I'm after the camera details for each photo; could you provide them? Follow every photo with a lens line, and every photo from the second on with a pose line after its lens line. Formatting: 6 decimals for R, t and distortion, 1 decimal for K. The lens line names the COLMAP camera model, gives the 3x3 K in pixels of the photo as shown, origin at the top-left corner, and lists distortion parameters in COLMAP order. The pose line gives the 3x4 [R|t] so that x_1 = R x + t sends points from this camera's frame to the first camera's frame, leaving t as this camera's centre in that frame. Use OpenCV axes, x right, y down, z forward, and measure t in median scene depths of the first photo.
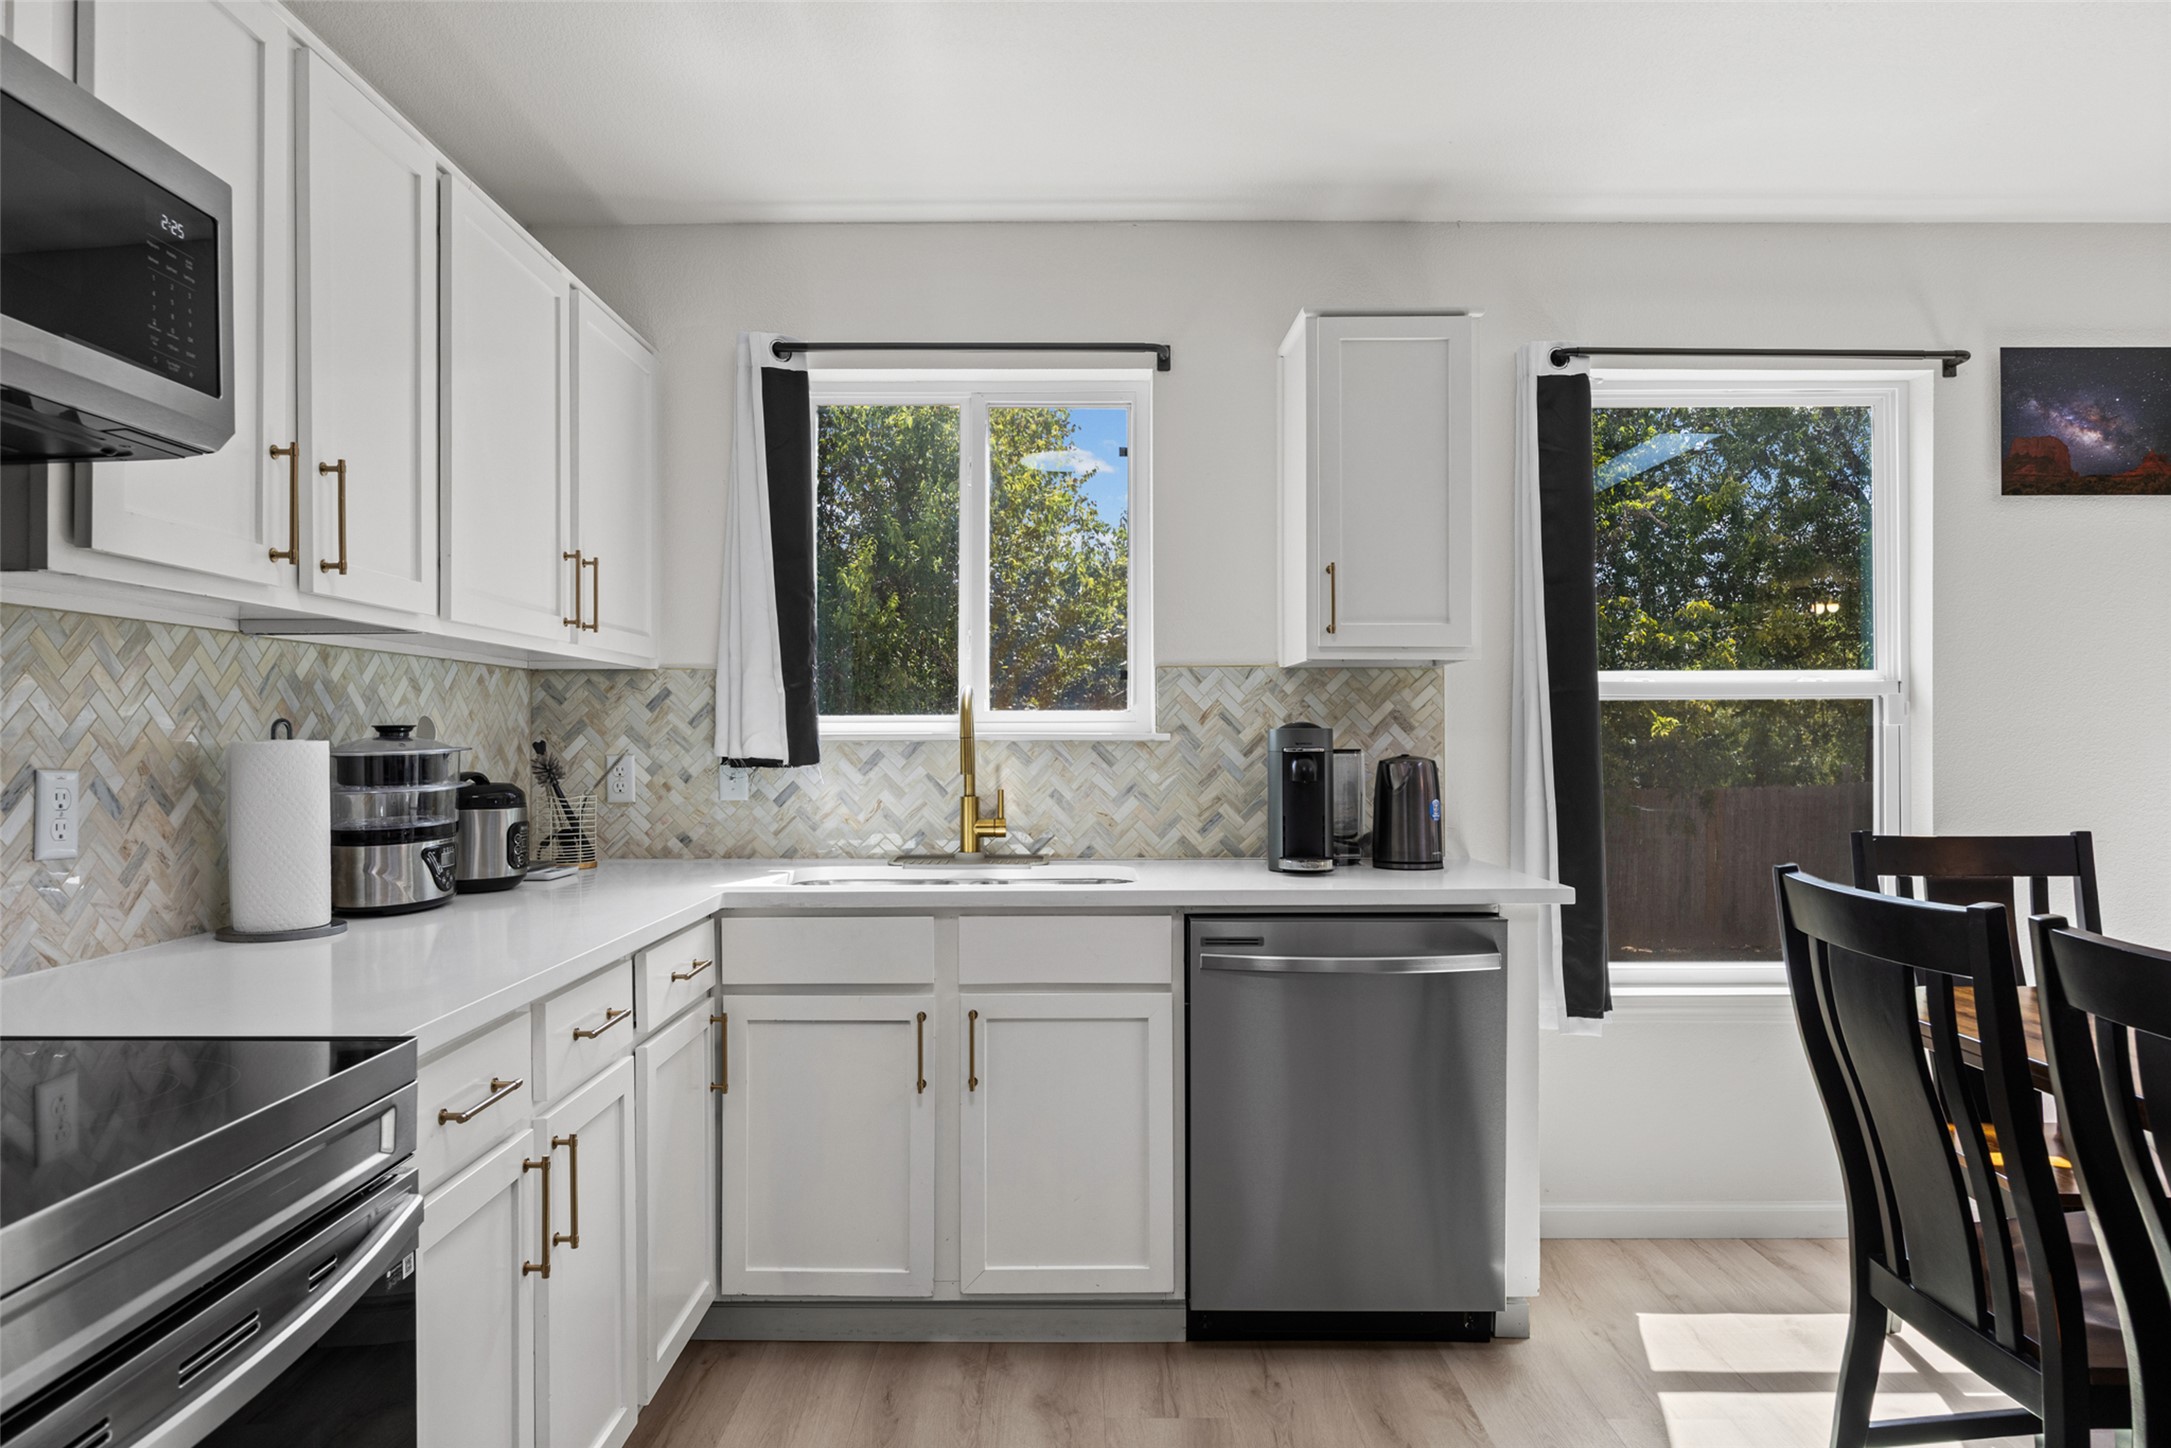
lens RADIAL K [[1299.0, 0, 1064.3], [0, 1299.0, 728.8], [0, 0, 1]] dist [-0.008260, -0.003779]
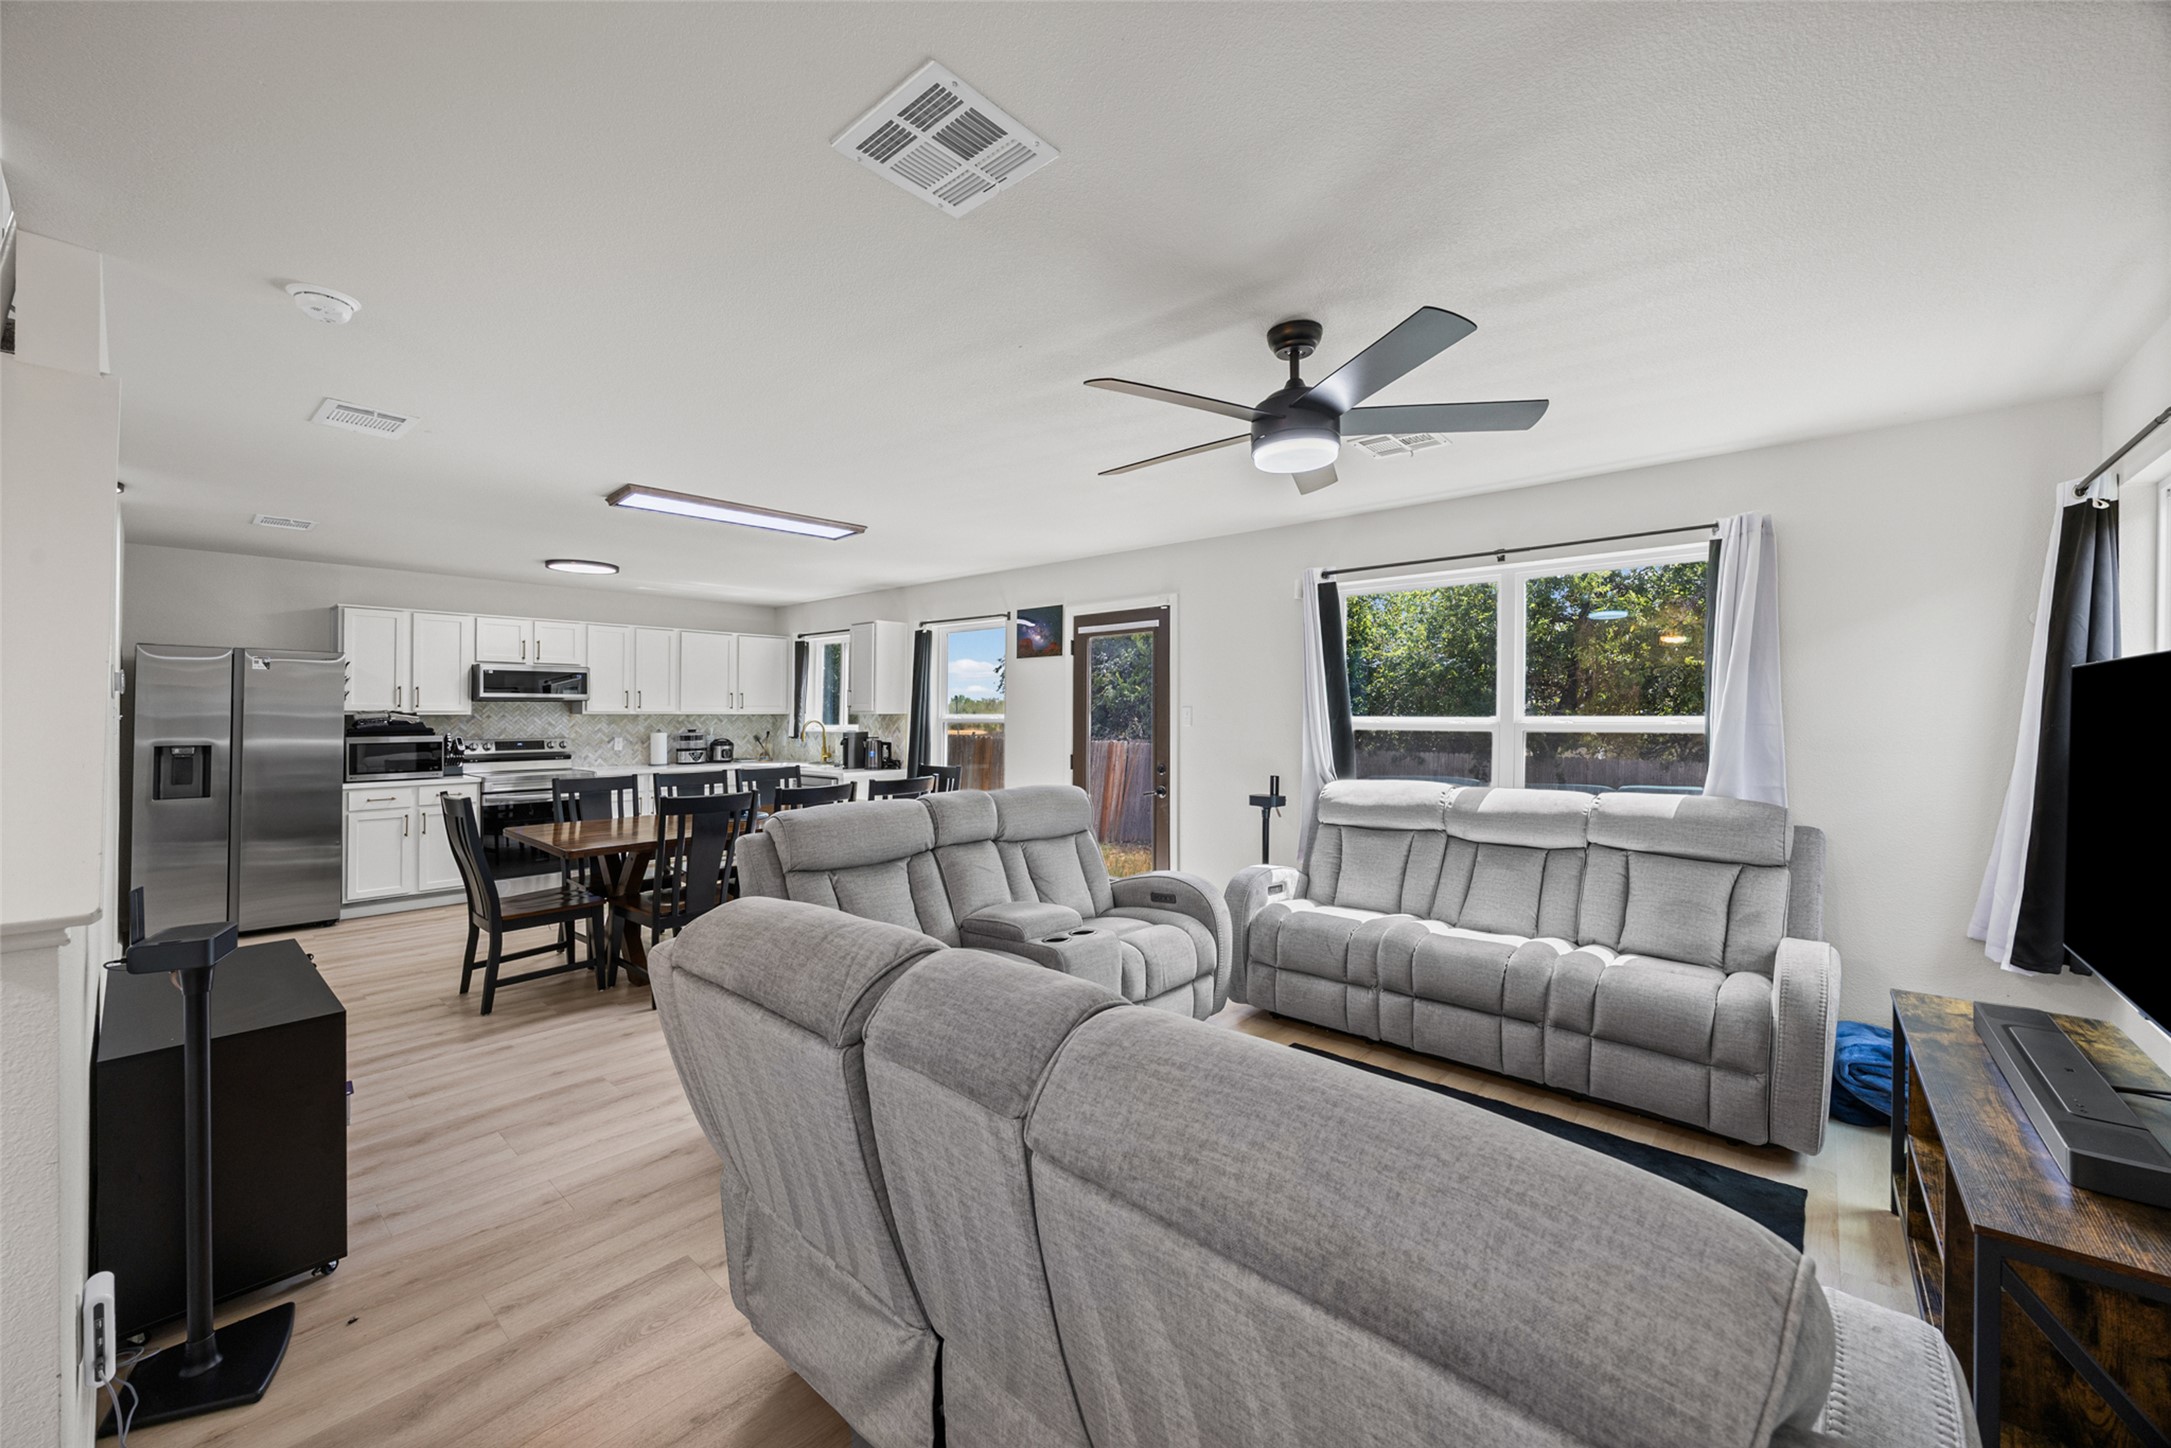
lens RADIAL K [[827.3, 0, 1081.5], [0, 827.3, 712.0], [0, 0, 1]] dist [-0.002897, -0.000766]
pose [[0.760983, 0.000314, -0.648771, 2.234662], [0.003052, 0.999987, 0.004063, -0.063860], [0.648764, -0.005072, 0.760973, -0.421645]]
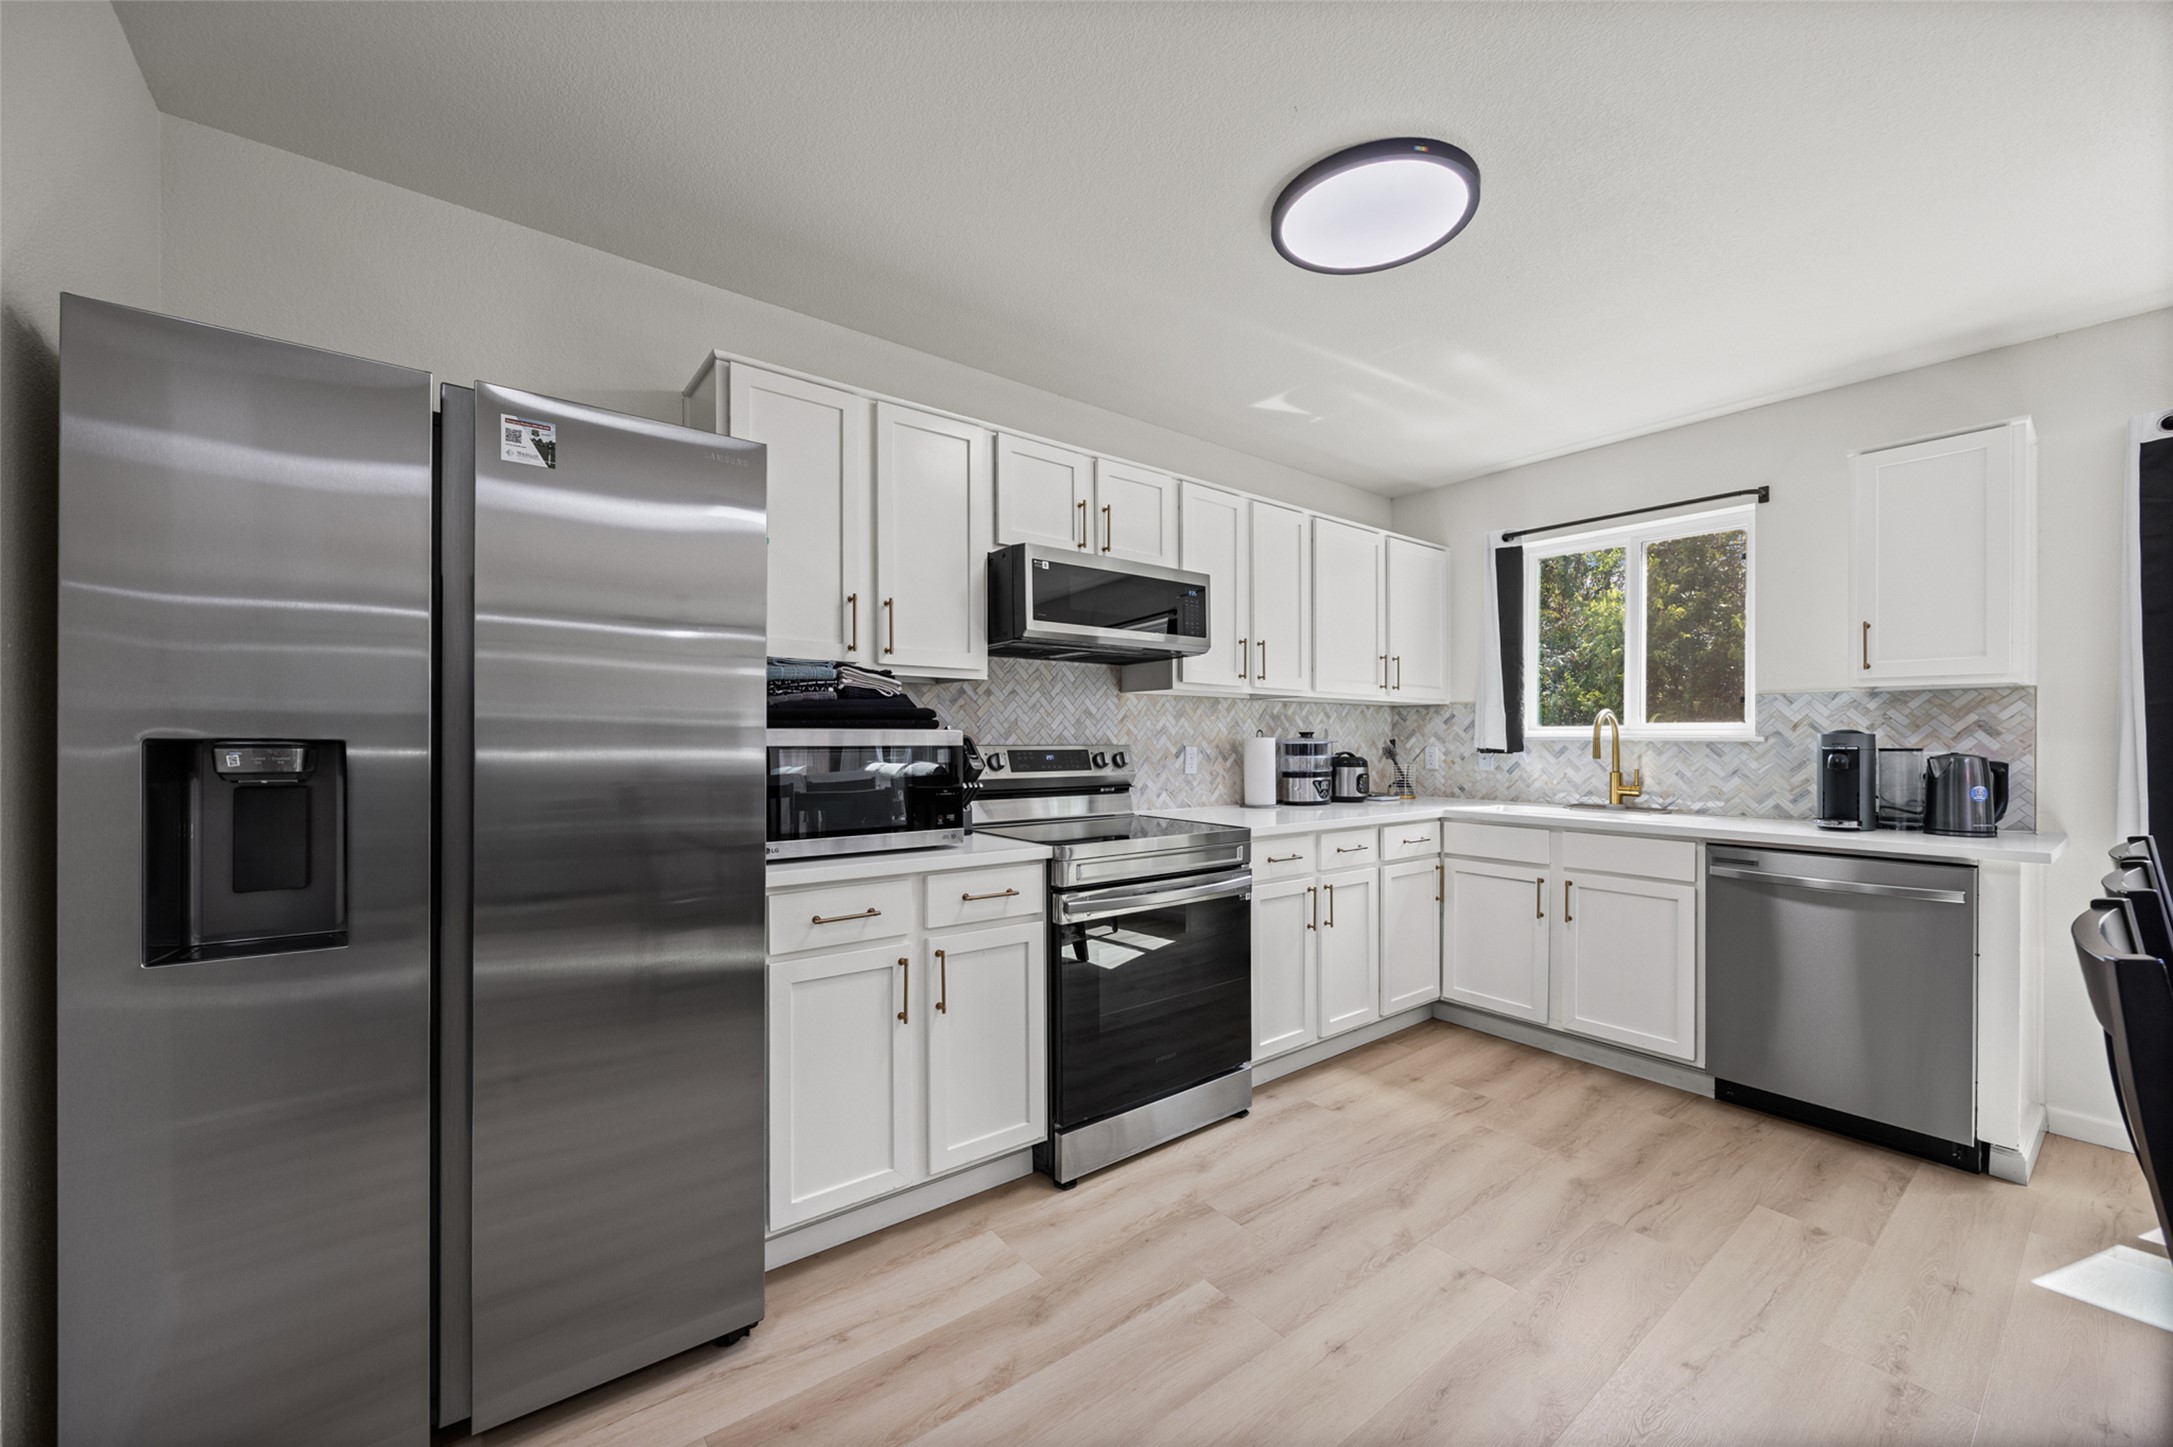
lens RADIAL K [[828.1, 0, 1083.8], [0, 828.1, 756.3], [0, 0, 1]] dist [-0.002897, -0.000766]
pose [[0.616677, 0.022256, -0.786902, 0.381133], [-0.000932, 0.999620, 0.027542, 0.000238], [0.787216, -0.016251, 0.616463, -0.268024]]
